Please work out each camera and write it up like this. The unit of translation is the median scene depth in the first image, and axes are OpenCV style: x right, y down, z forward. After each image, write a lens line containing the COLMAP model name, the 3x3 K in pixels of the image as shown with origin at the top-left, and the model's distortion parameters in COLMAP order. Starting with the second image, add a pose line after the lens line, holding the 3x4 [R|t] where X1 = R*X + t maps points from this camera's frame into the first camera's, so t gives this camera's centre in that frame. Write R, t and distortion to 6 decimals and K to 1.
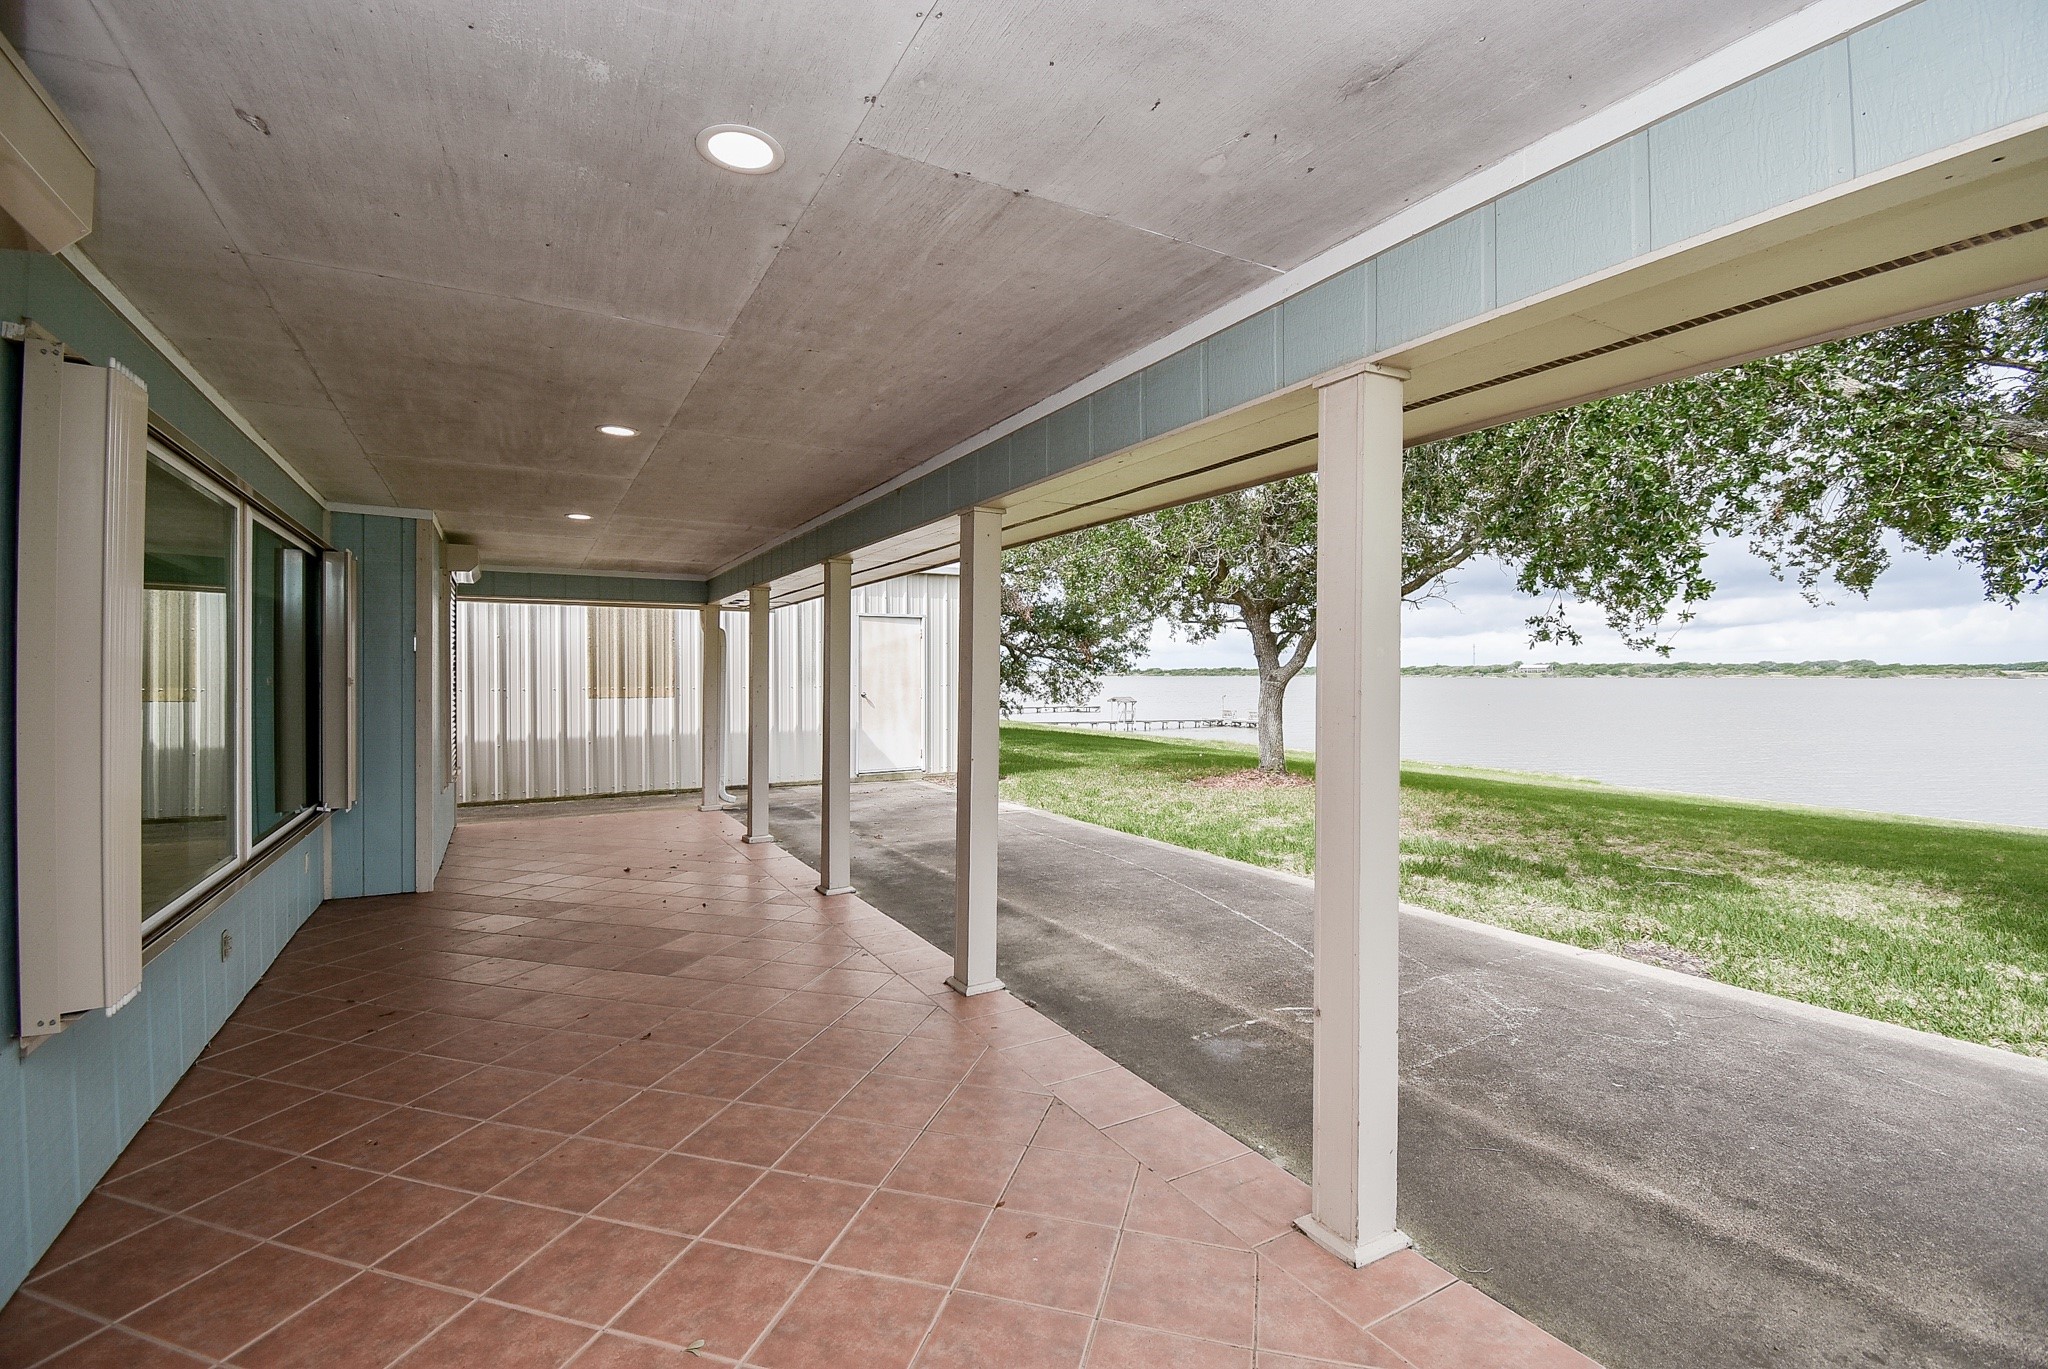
lens RADIAL K [[905.7, 0, 1018.0], [0, 905.7, 680.0], [0, 0, 1]] dist [0.010273, -0.019923]
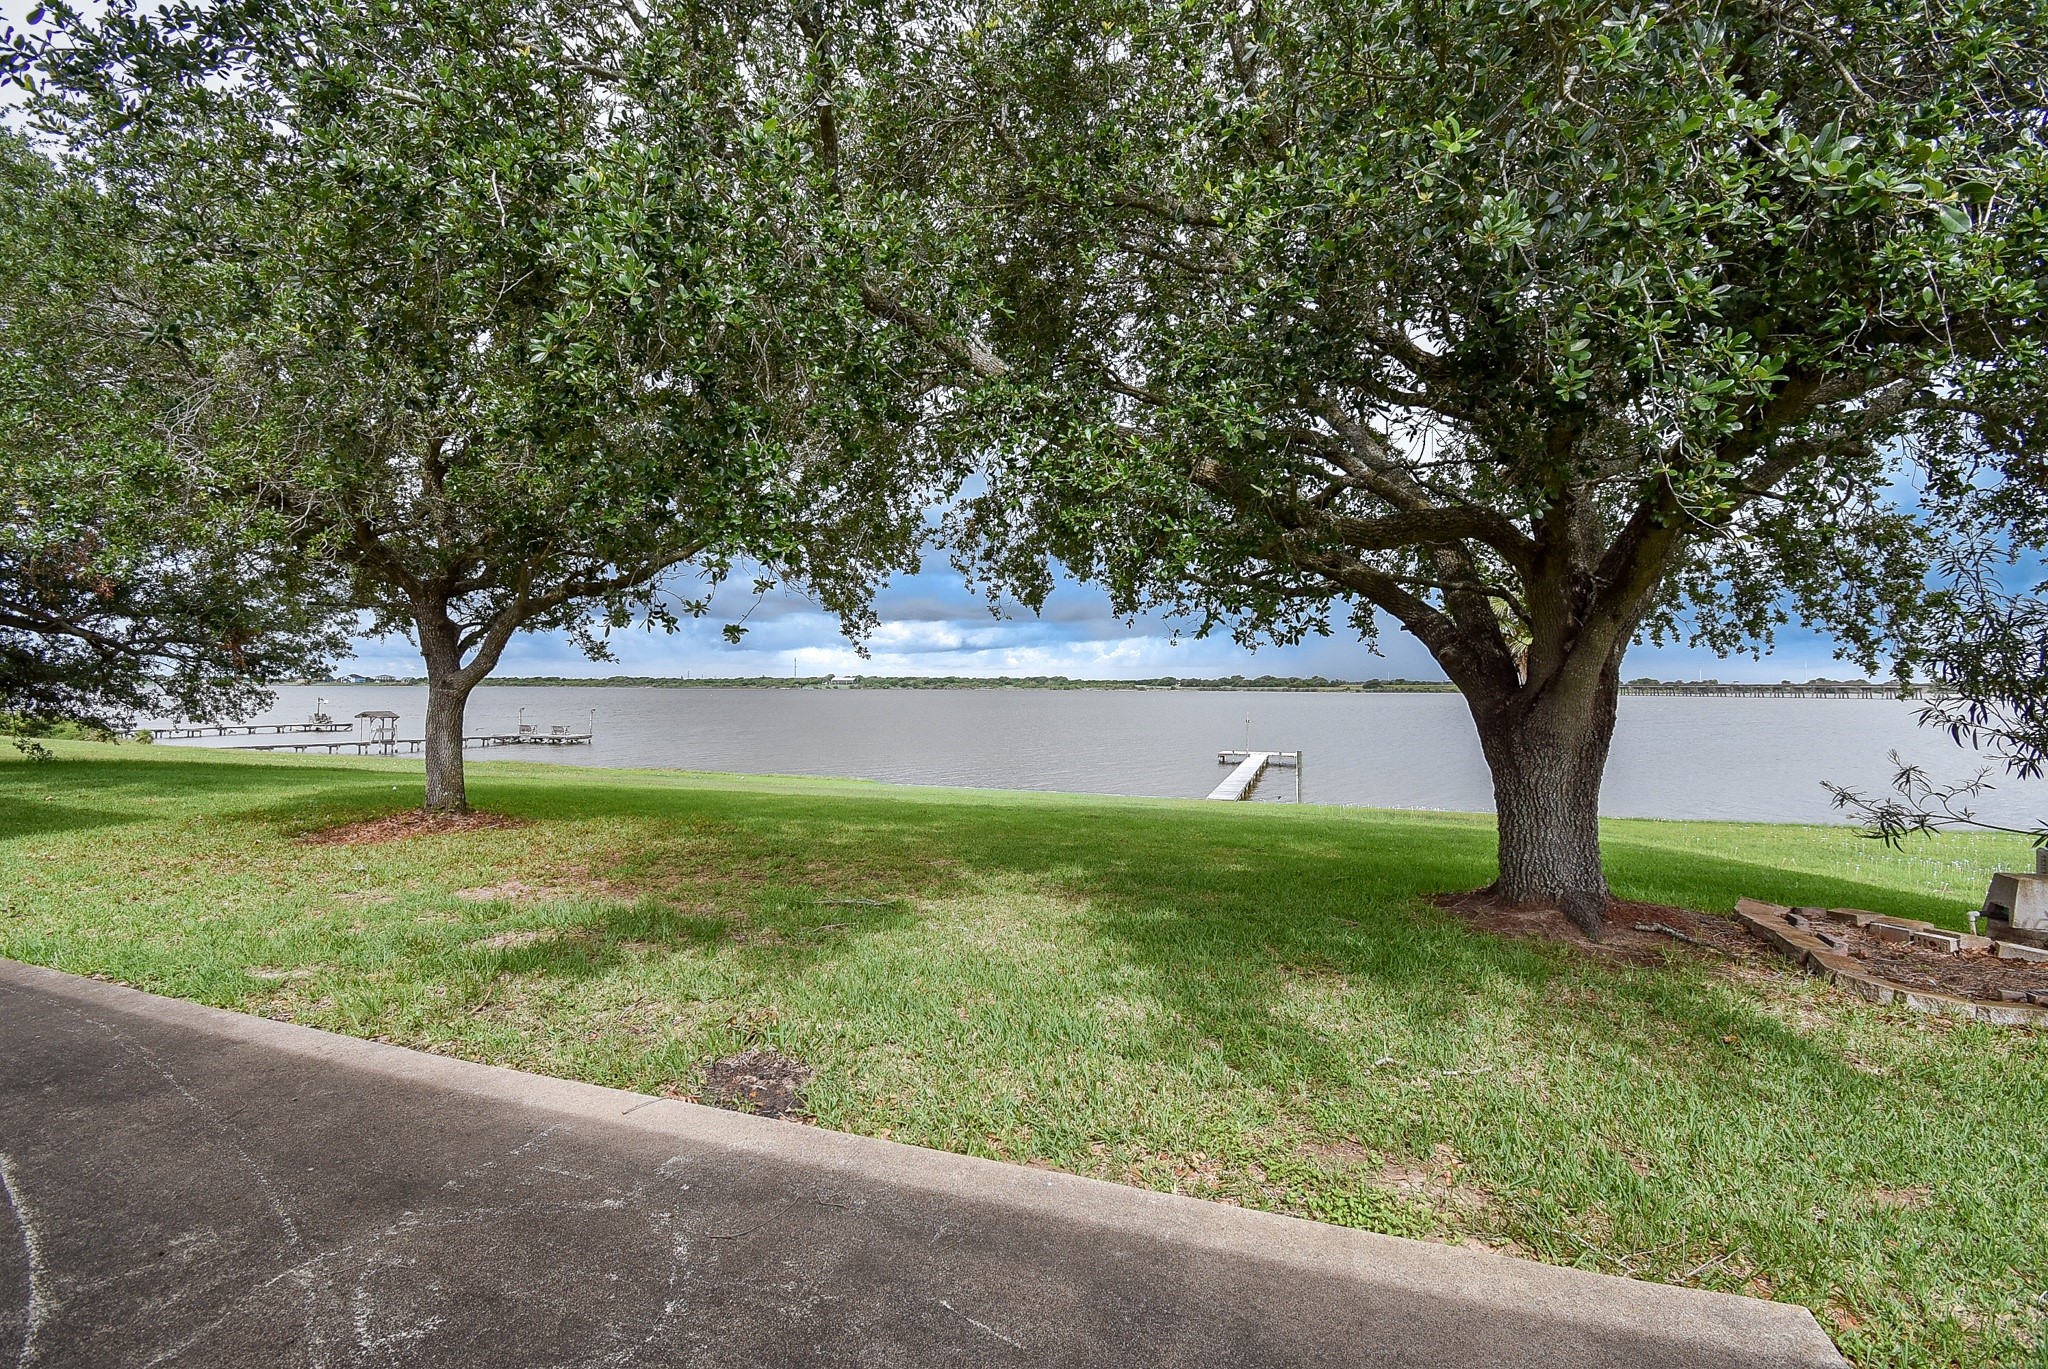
lens RADIAL K [[905.7, 0, 1020.2], [0, 905.7, 681.3], [0, 0, 1]] dist [0.010273, -0.019923]
pose [[0.759405, 0.008341, 0.650565, 0.153693], [-0.001306, 0.999935, -0.011296, 0.002764], [-0.650617, 0.007728, 0.759366, 0.125255]]
